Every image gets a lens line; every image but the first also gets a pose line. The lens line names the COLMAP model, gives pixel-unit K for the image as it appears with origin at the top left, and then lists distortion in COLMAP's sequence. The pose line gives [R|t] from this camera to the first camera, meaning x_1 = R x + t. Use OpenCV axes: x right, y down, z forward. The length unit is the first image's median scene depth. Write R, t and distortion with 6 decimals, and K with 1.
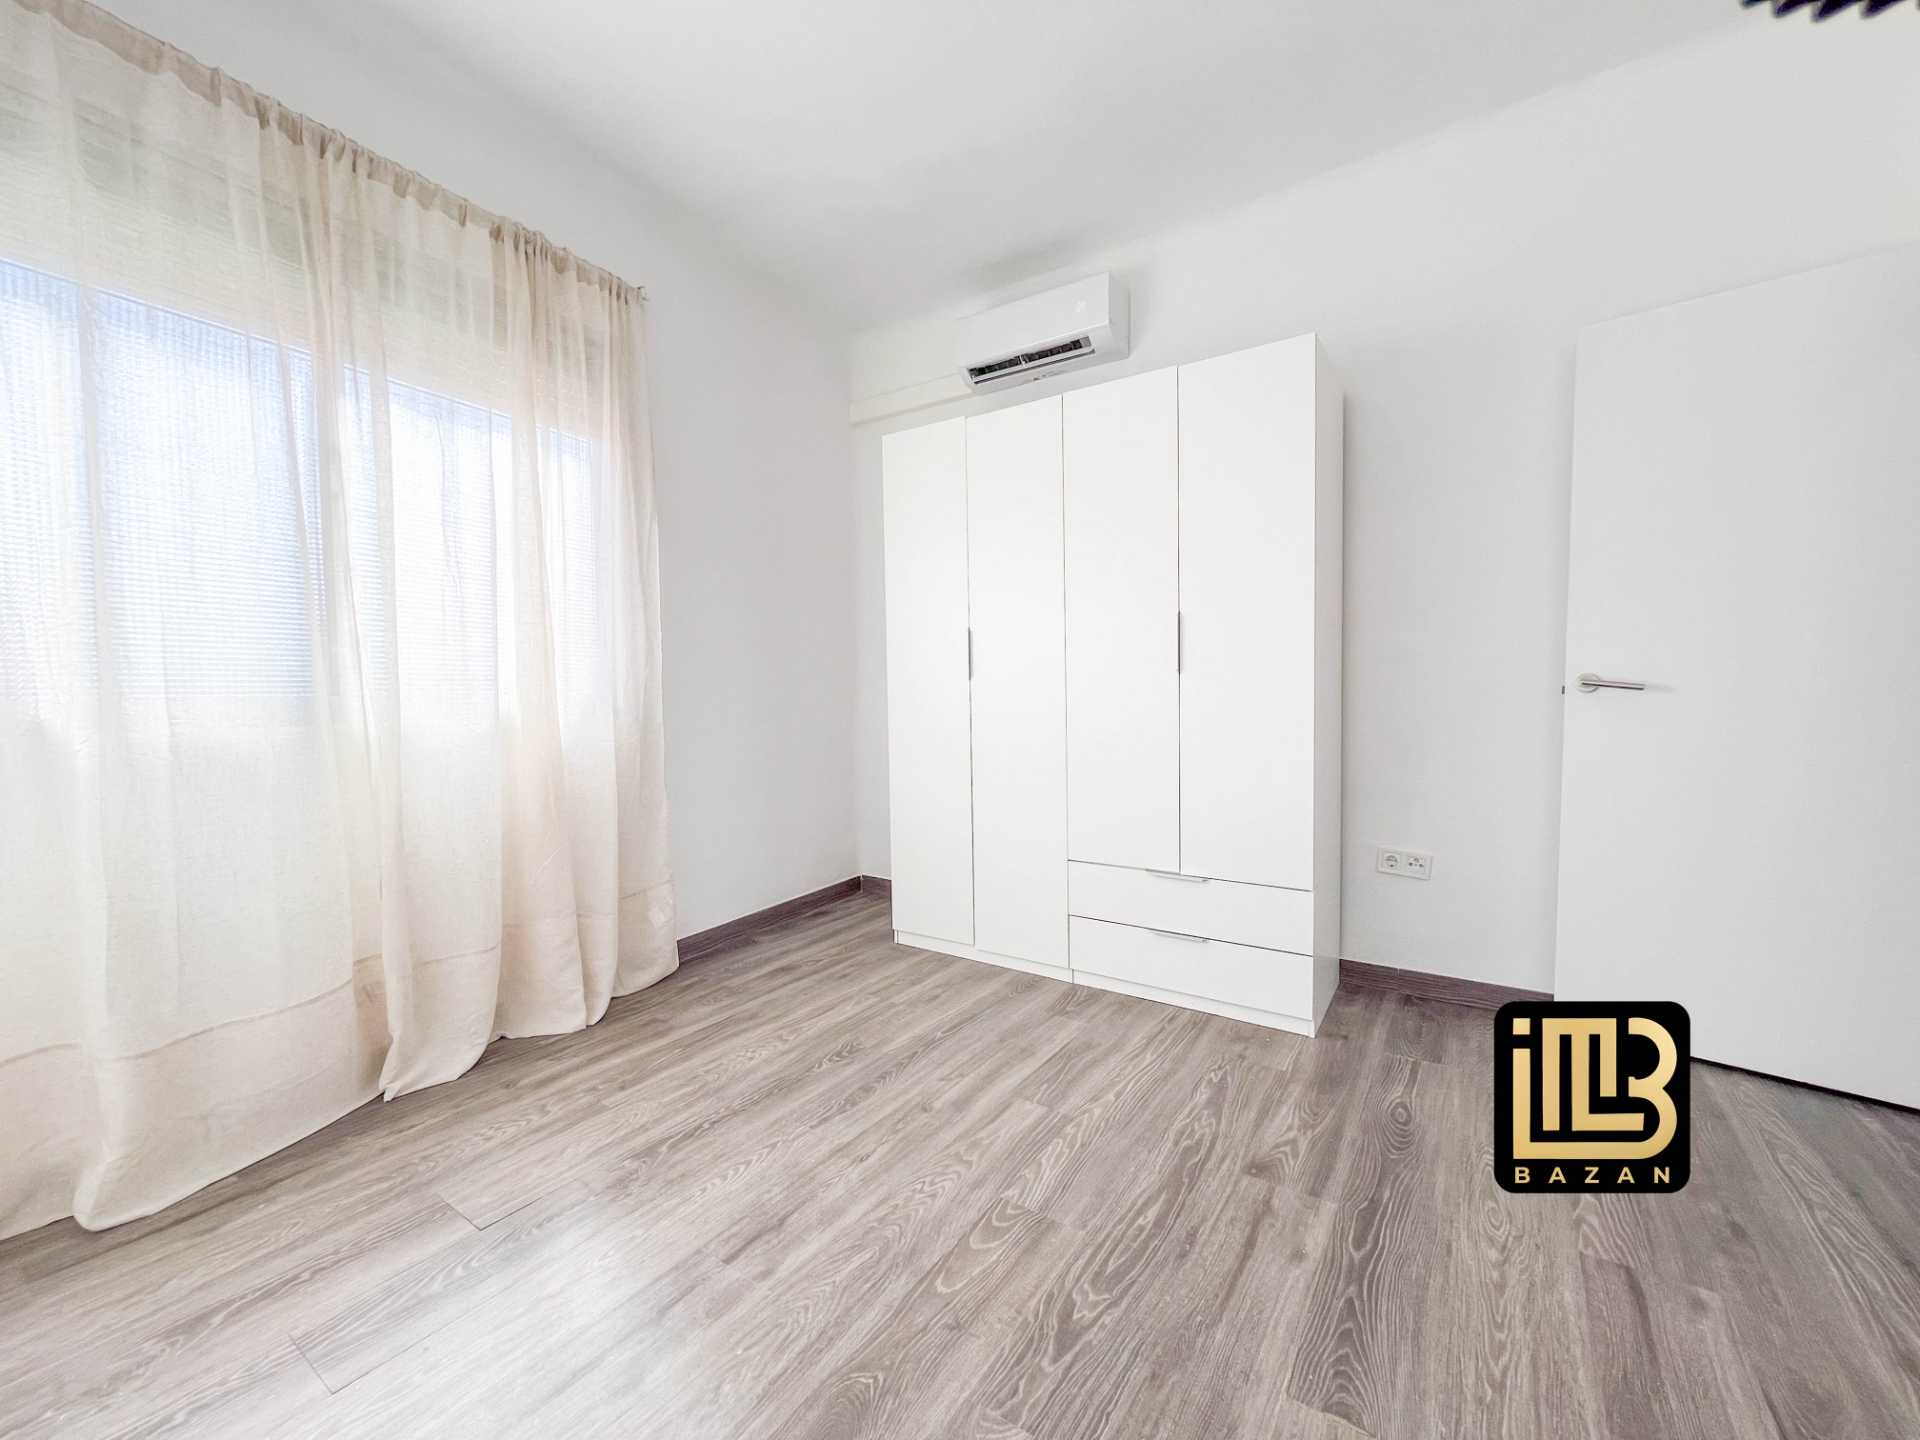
lens RADIAL K [[777.9, 0, 967.0], [0, 777.9, 709.6], [0, 0, 1]] dist [-0.004276, -0.000170]
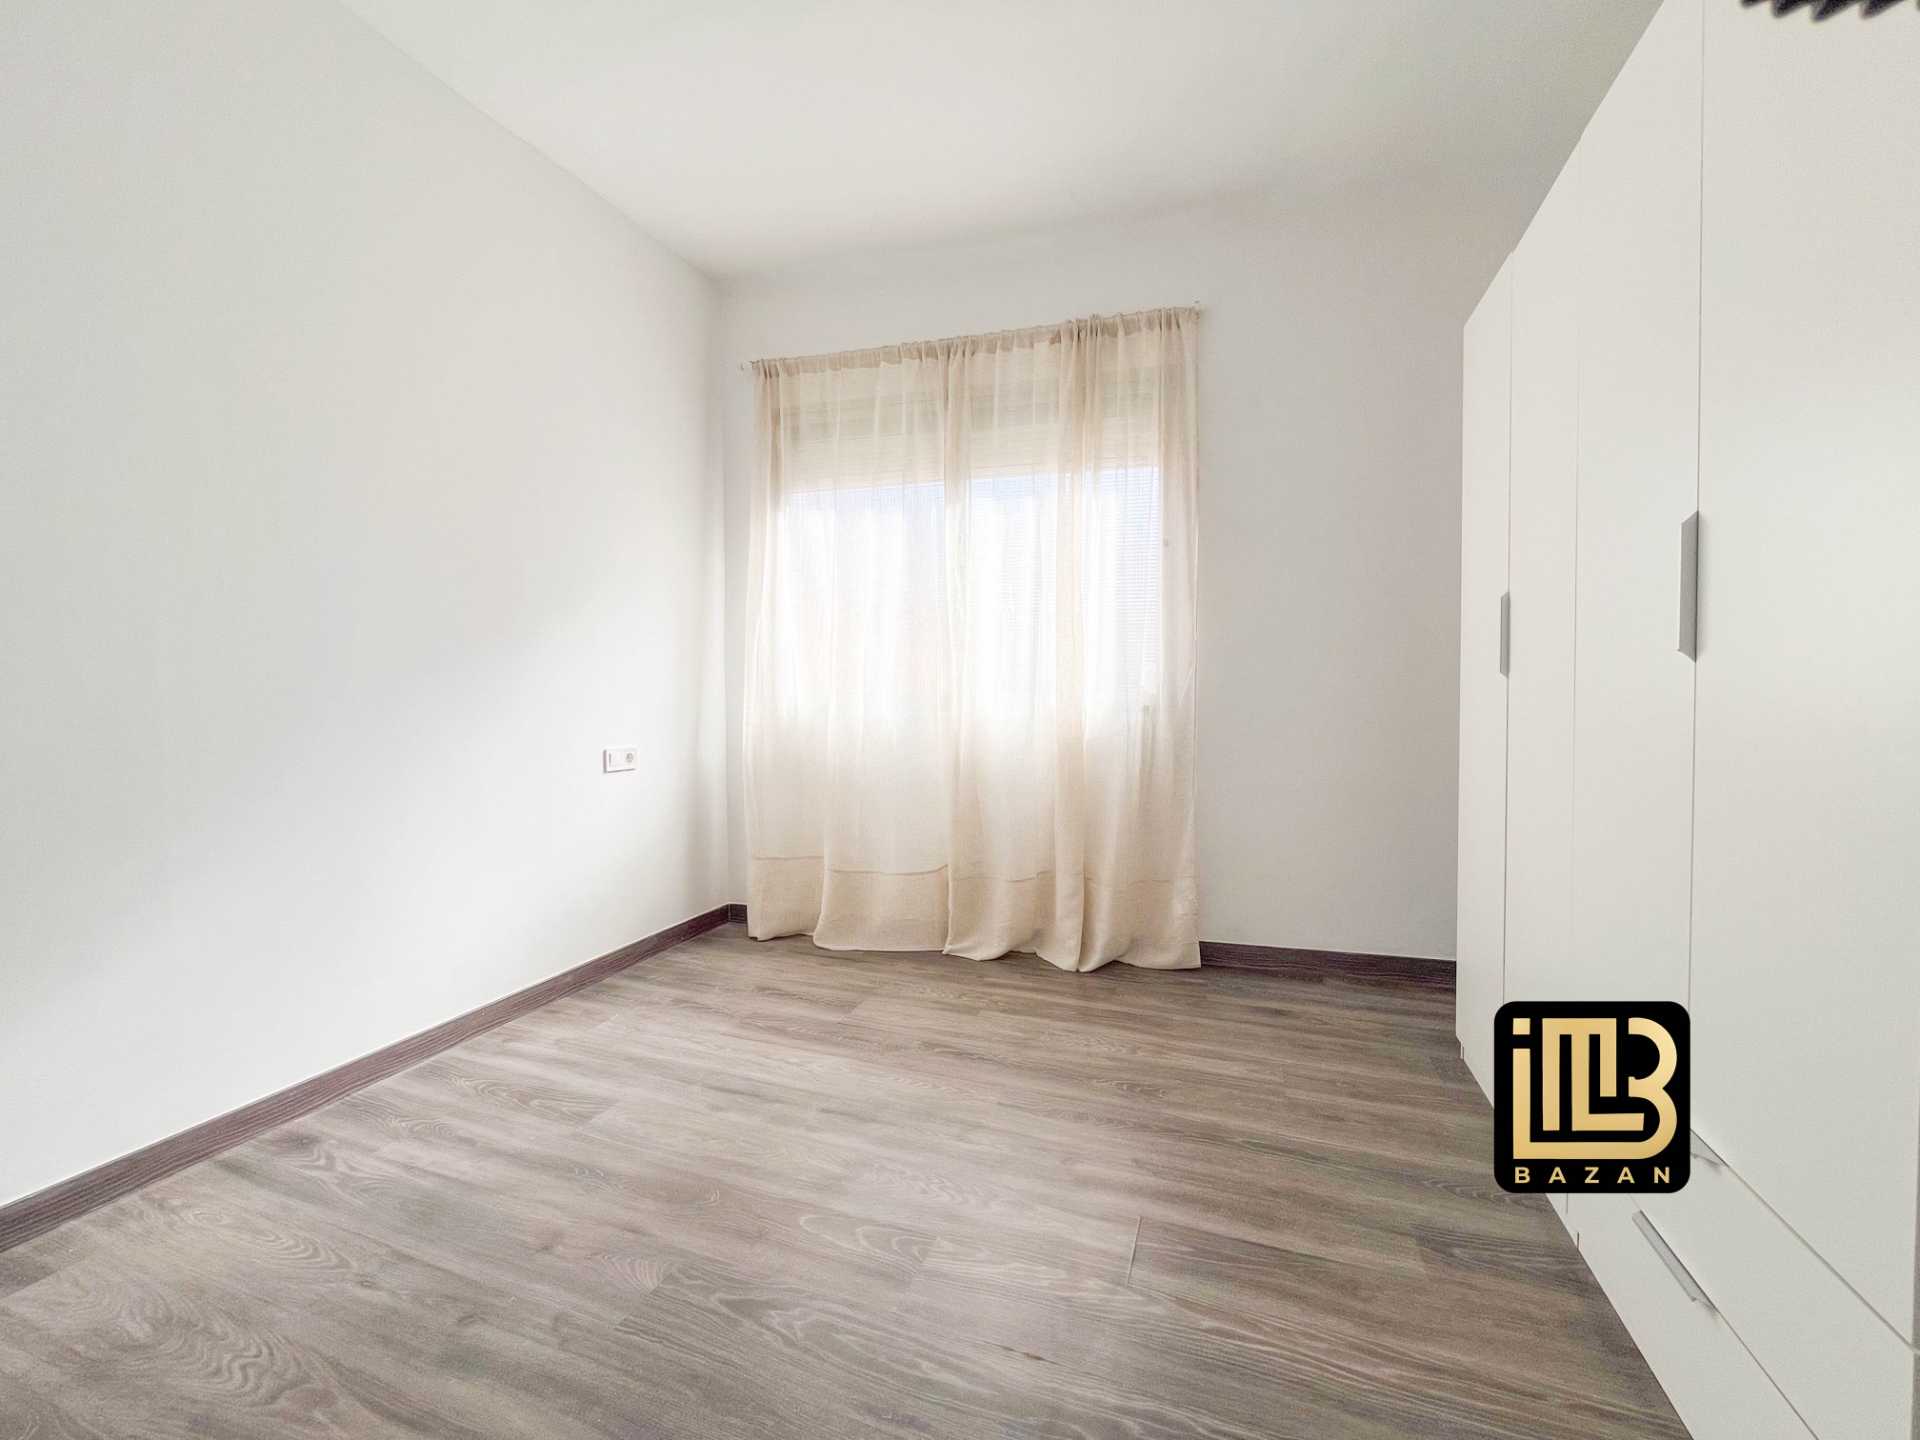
lens RADIAL K [[777.9, 0, 957.7], [0, 777.9, 719.7], [0, 0, 1]] dist [-0.004276, -0.000170]
pose [[0.233329, 0.041501, -0.971512, 0.753053], [-0.024334, 0.999025, 0.036832, -0.025937], [0.972093, 0.015046, 0.234111, 0.642300]]
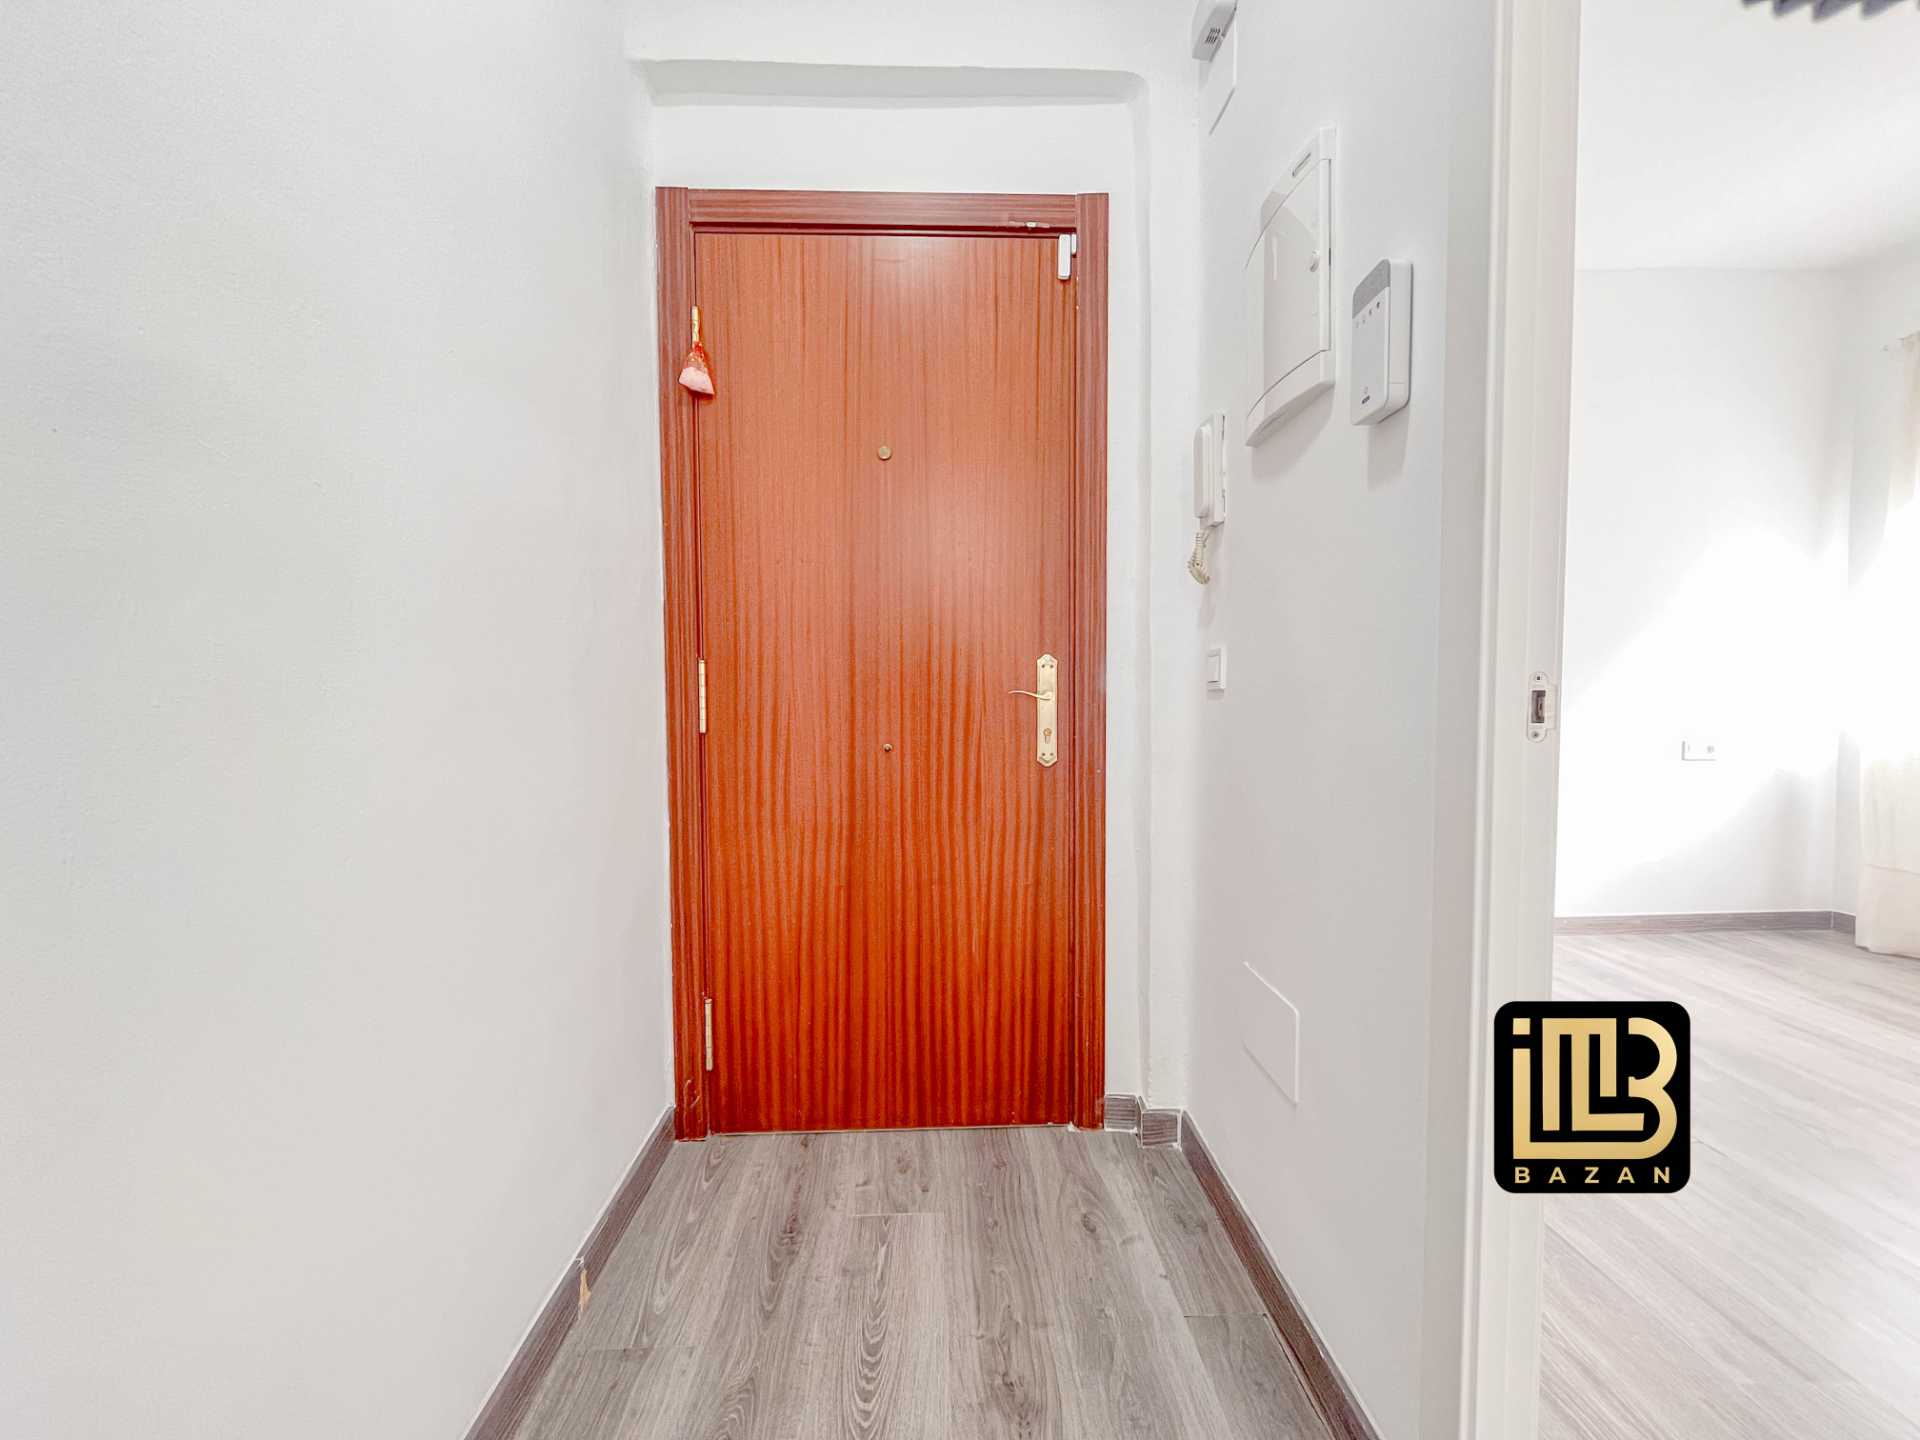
lens RADIAL K [[777.9, 0, 953.2], [0, 777.9, 722.2], [0, 0, 1]] dist [-0.004276, -0.000170]
pose [[-0.807615, 0.031328, -0.588878, 1.480215], [-0.008864, 0.997830, 0.065241, -0.038287], [0.589644, 0.057909, -0.805584, 0.763293]]
